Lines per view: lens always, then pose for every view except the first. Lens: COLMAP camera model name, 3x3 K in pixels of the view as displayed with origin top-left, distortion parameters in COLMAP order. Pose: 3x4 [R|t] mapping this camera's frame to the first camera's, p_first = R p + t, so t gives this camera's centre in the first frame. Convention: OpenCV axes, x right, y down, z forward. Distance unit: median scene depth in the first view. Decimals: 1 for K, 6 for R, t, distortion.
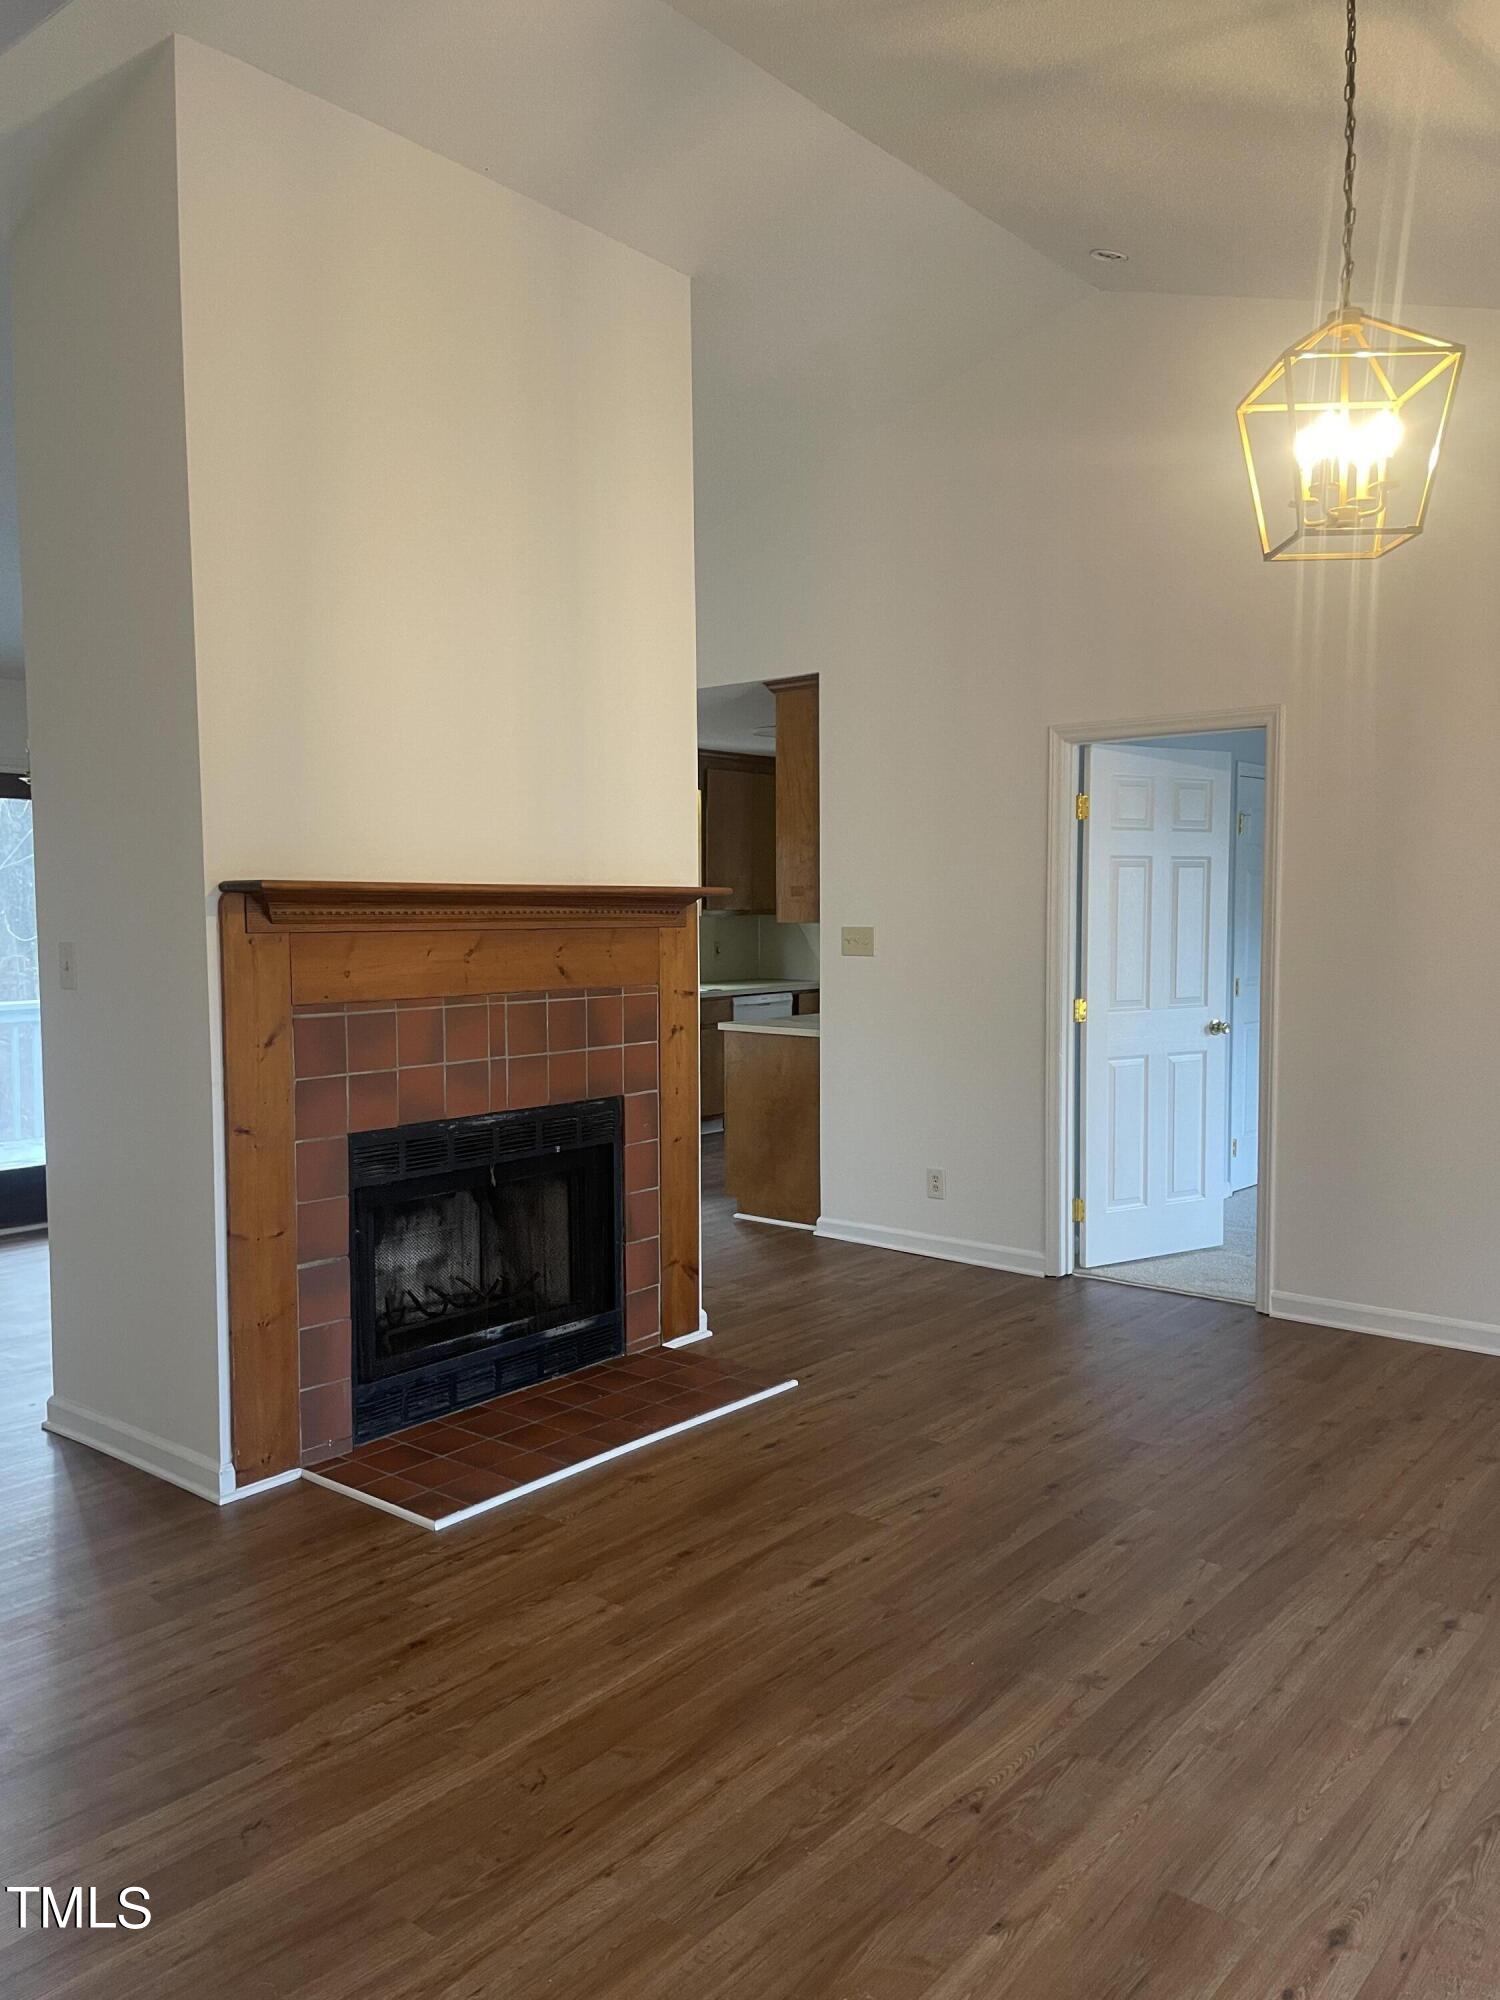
lens RADIAL K [[1480.8, 0, 750.0], [0, 1480.8, 1000.0], [0, 0, 1]] dist [0.084931, -0.079843]
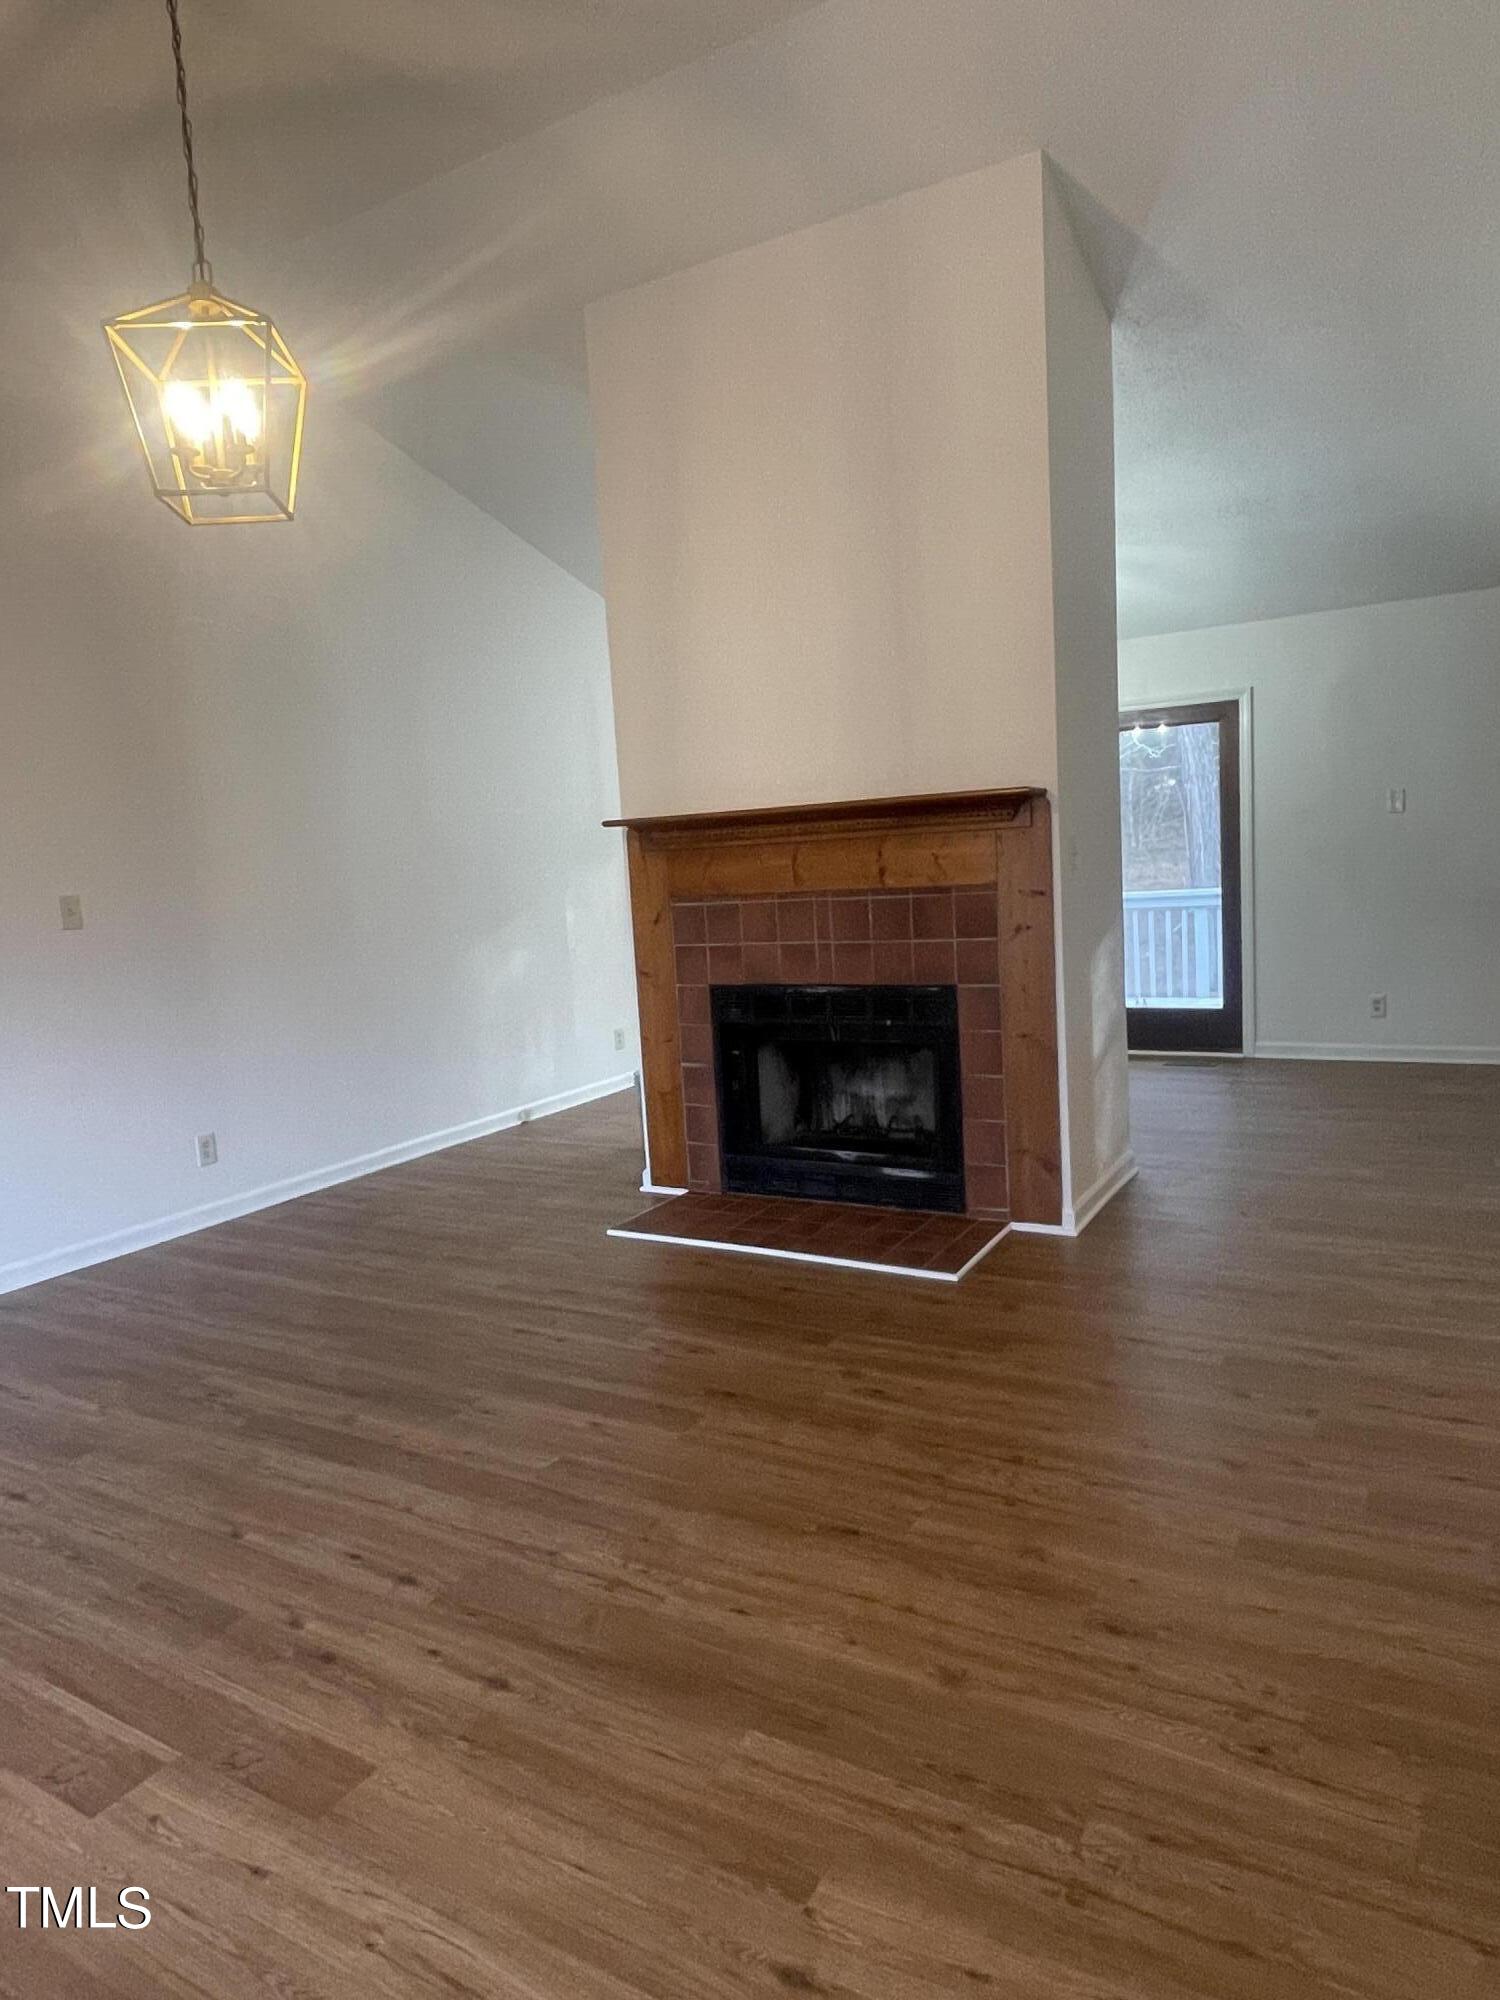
lens RADIAL K [[1212.6, 0, 750.0], [0, 1212.6, 1000.0], [0, 0, 1]] dist [0.000640, -0.000658]
pose [[0.173921, 0.108445, -0.978770, 0.904189], [0.000260, 0.993913, 0.110169, -0.028158], [0.984760, -0.019416, 0.172834, 0.810040]]
